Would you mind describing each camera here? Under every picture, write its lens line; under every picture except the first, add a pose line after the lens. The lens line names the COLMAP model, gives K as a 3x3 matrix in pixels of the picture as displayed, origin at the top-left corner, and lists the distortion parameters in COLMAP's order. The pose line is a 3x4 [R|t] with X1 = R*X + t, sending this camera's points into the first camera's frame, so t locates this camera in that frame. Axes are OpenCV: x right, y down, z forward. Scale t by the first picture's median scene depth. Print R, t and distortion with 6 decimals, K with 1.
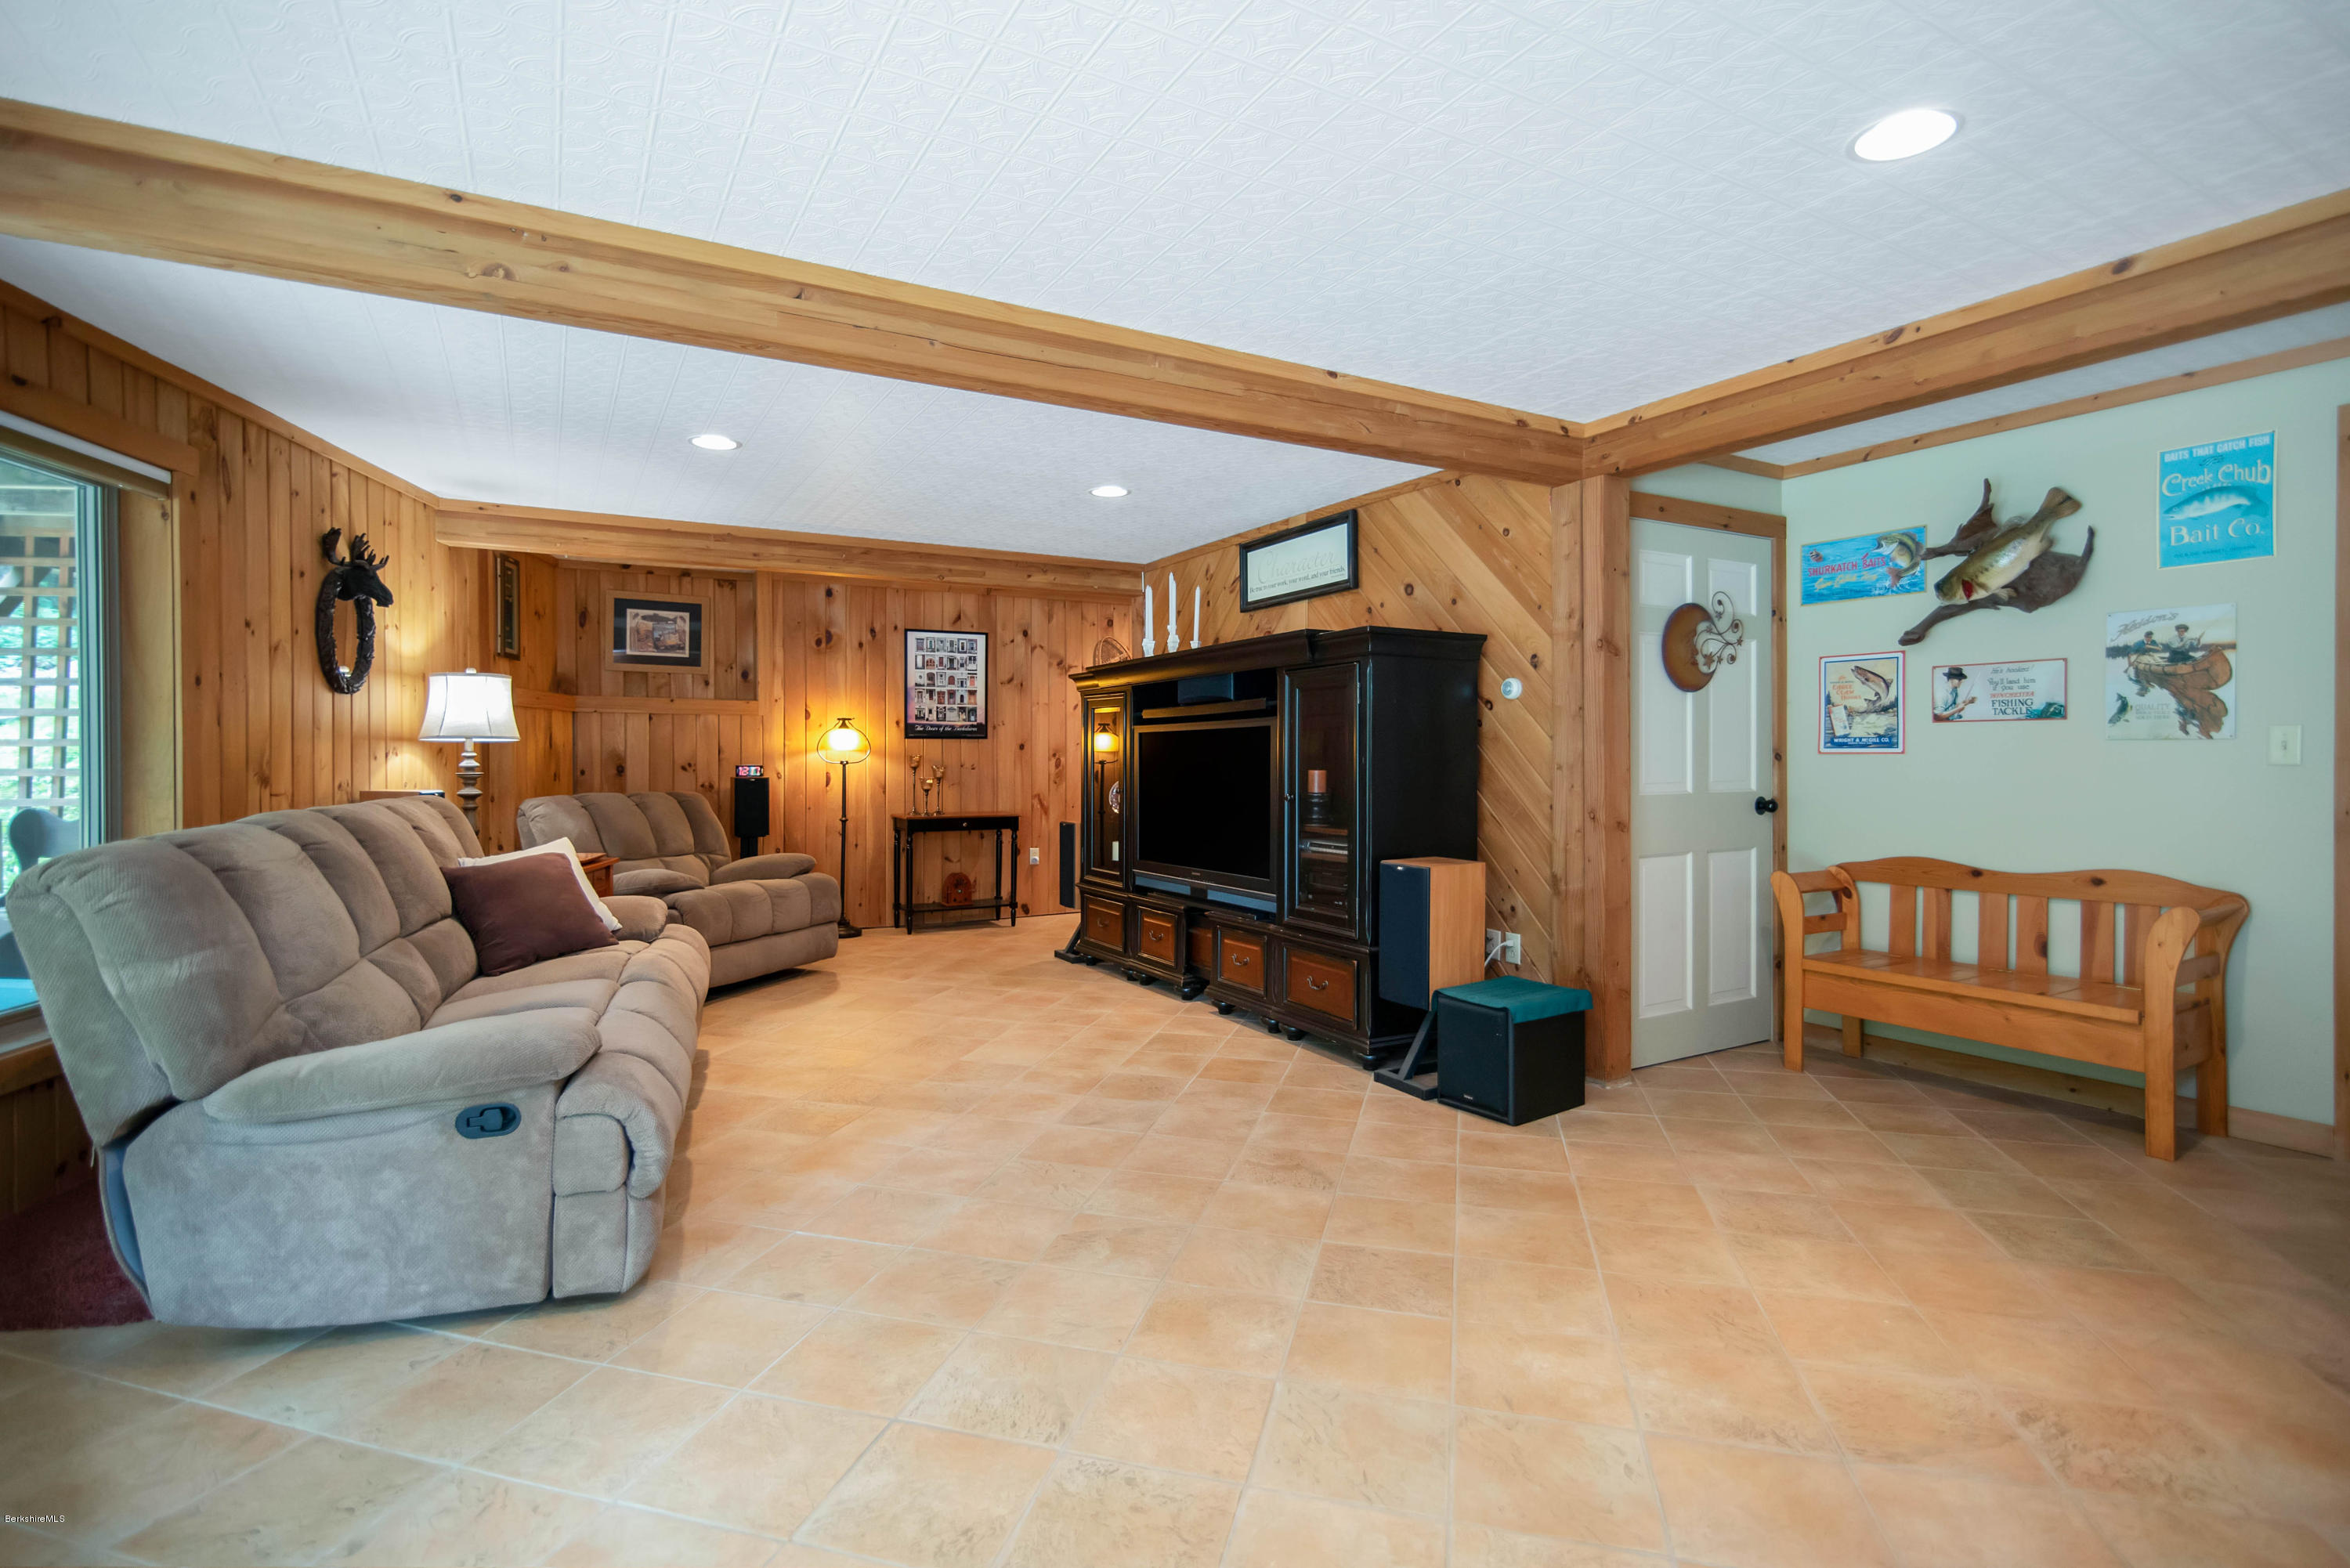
lens RADIAL K [[1099.9, 0, 1174.6], [0, 1099.9, 765.6], [0, 0, 1]] dist [-0.006958, -0.000666]
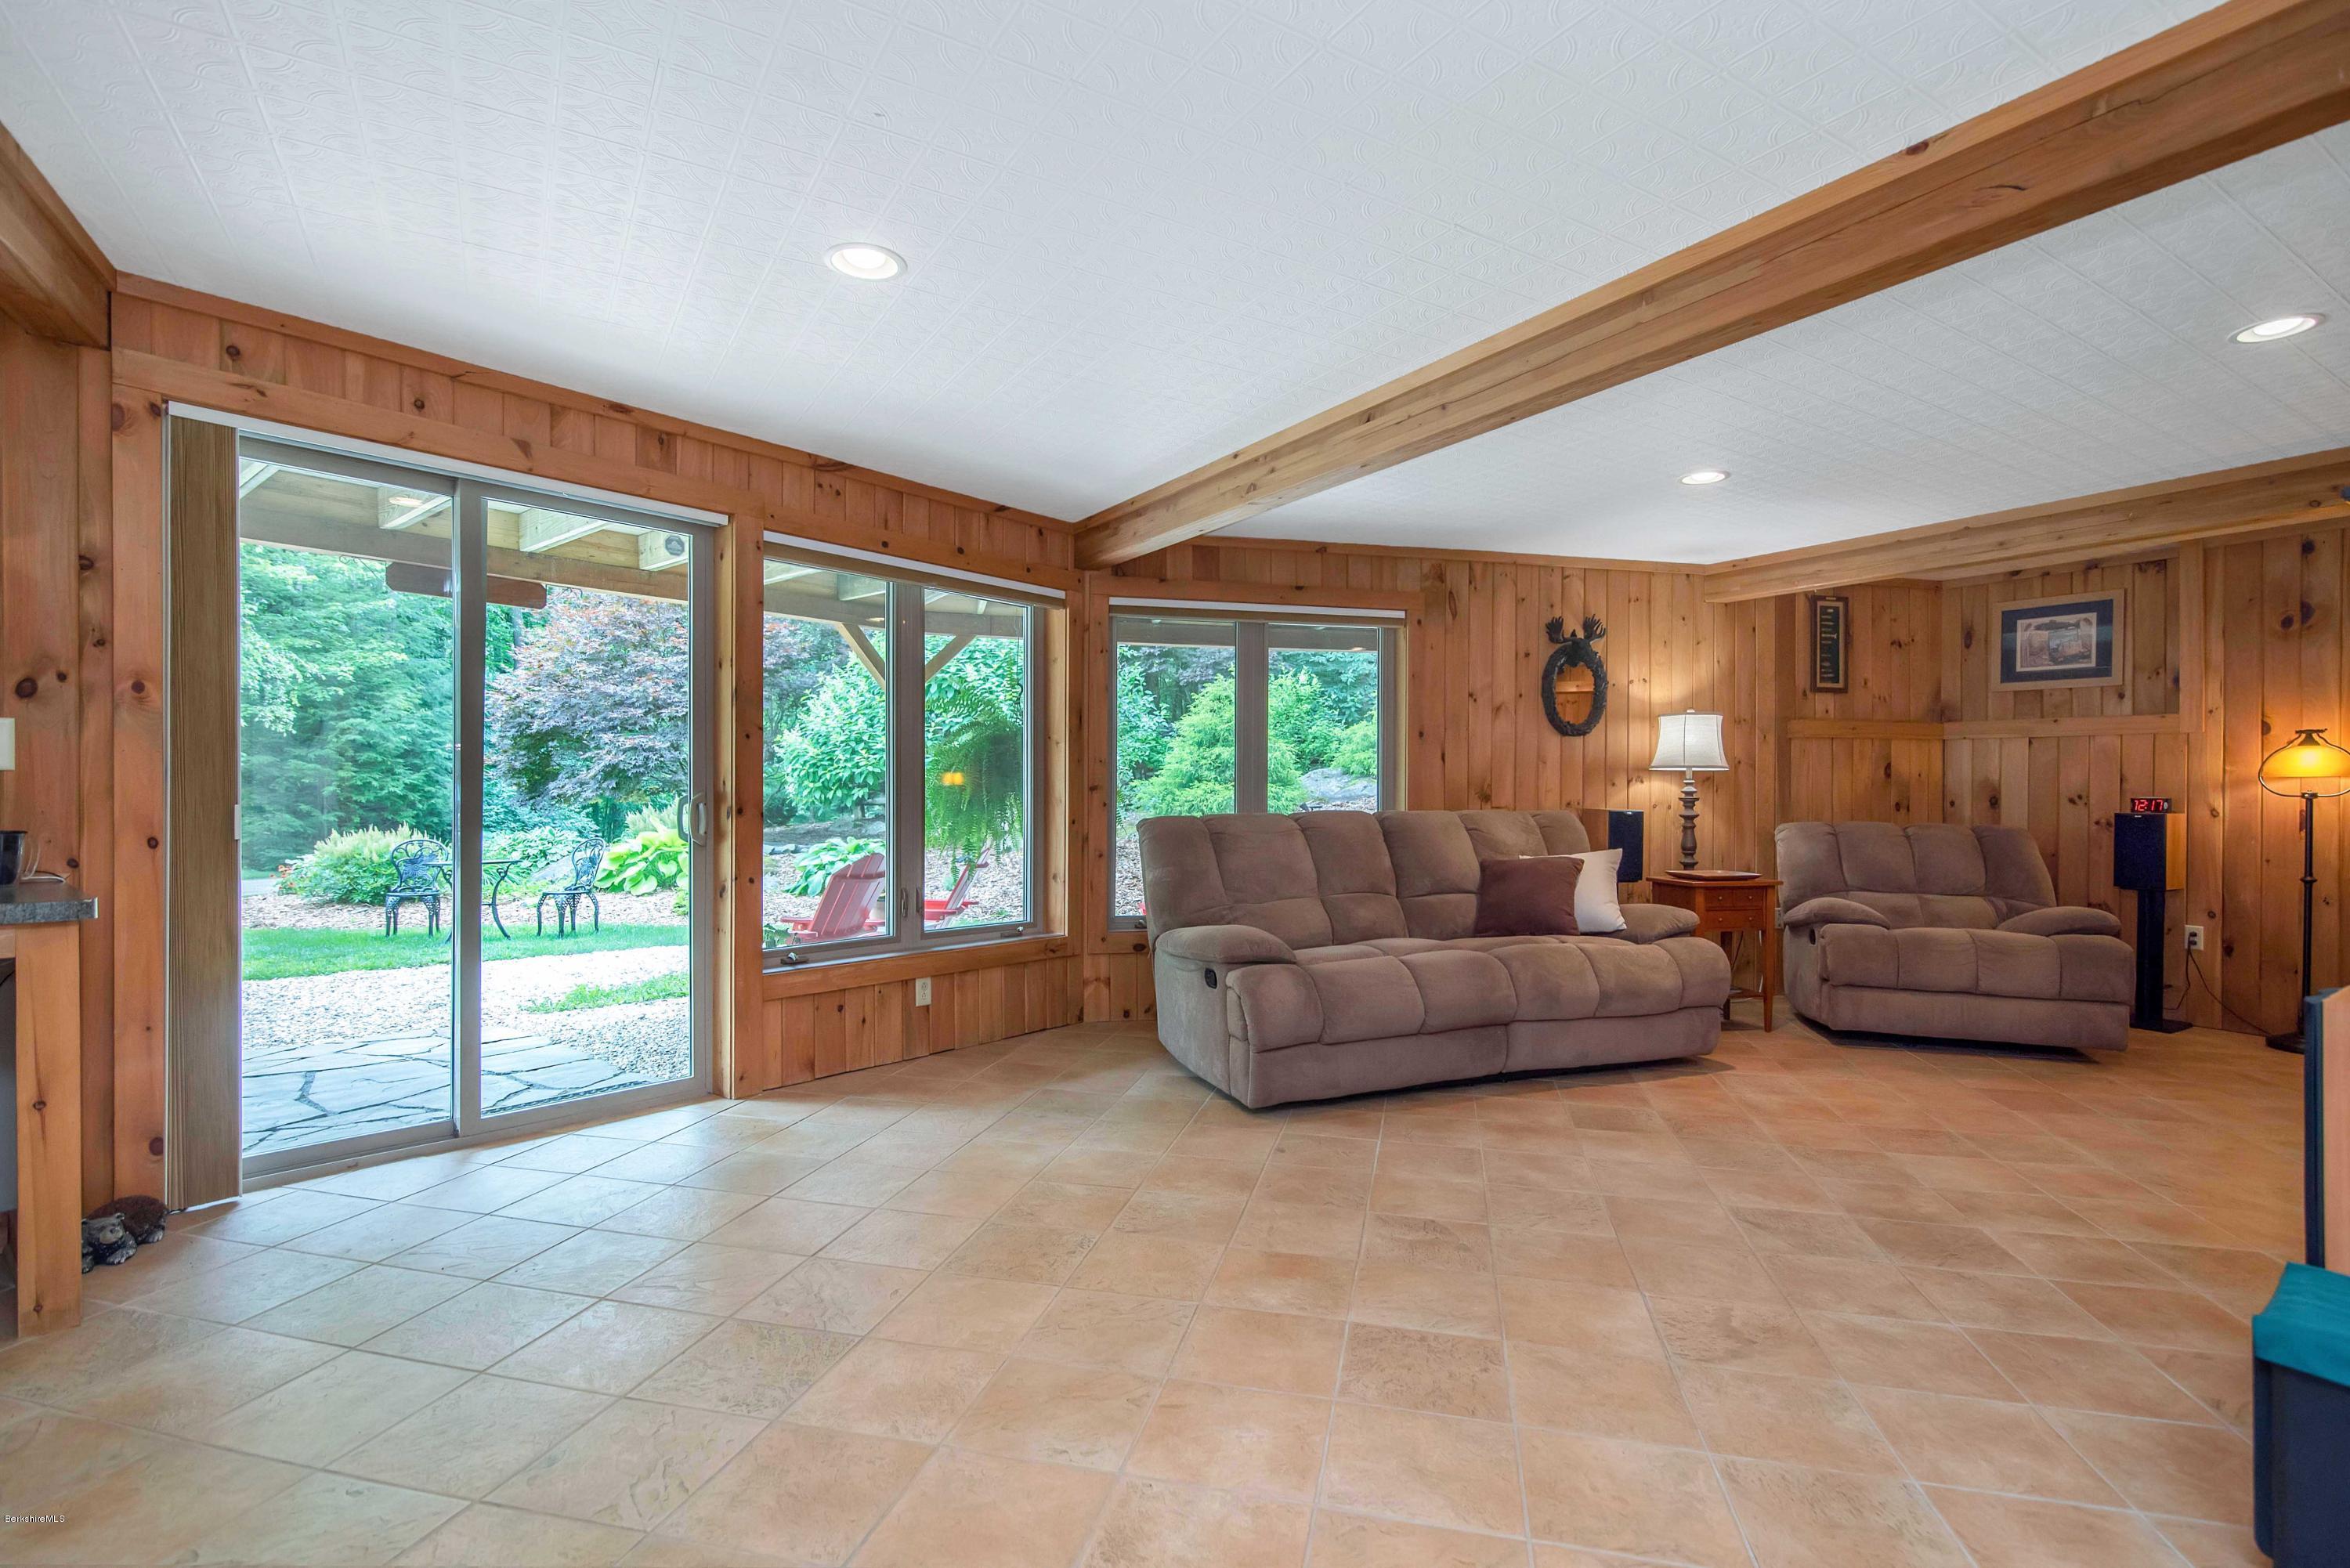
lens RADIAL K [[1111.6, 0, 1152.5], [0, 1111.6, 794.9], [0, 0, 1]] dist [-0.000848, 0.000017]
pose [[0.031531, 0.002367, -0.999500, 0.533812], [-0.017449, 0.999846, 0.001817, 0.012335], [0.999350, 0.017383, 0.031567, 0.386170]]
